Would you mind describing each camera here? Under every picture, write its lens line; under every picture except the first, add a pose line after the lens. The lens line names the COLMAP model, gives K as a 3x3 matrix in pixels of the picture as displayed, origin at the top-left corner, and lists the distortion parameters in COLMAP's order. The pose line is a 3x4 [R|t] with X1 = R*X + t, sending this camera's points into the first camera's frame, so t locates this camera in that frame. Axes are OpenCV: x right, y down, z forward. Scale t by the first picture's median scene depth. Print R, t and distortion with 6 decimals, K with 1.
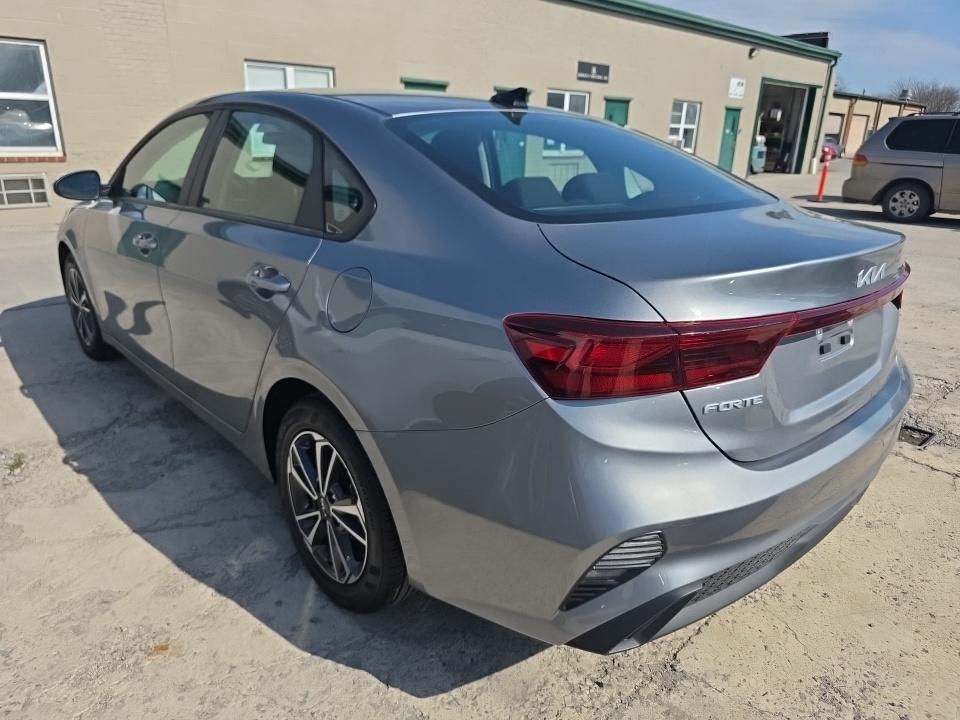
lens RADIAL K [[642.9, 0, 473.7], [0, 642.9, 359.4], [0, 0, 1]] dist [0.010713, 0.000993]
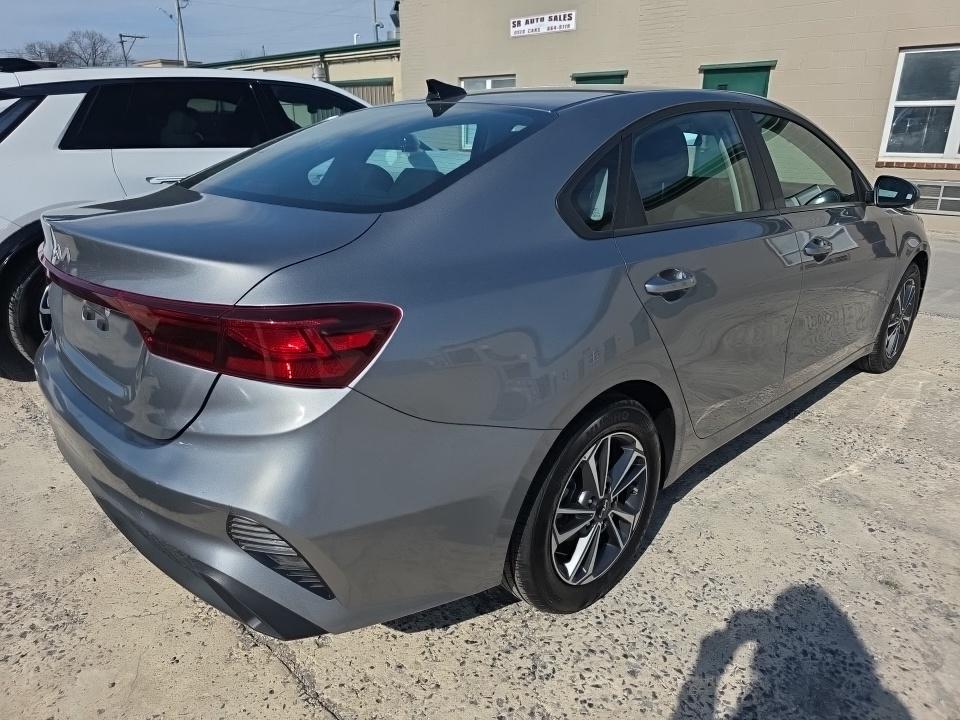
lens RADIAL K [[642.9, 0, 473.7], [0, 642.9, 359.4], [0, 0, 1]] dist [0.010713, 0.000993]
pose [[0.053028, 0.309630, -0.949377, 0.921150], [-0.350746, 0.895916, 0.272603, -0.257227], [0.934968, 0.318535, 0.156110, 0.825568]]
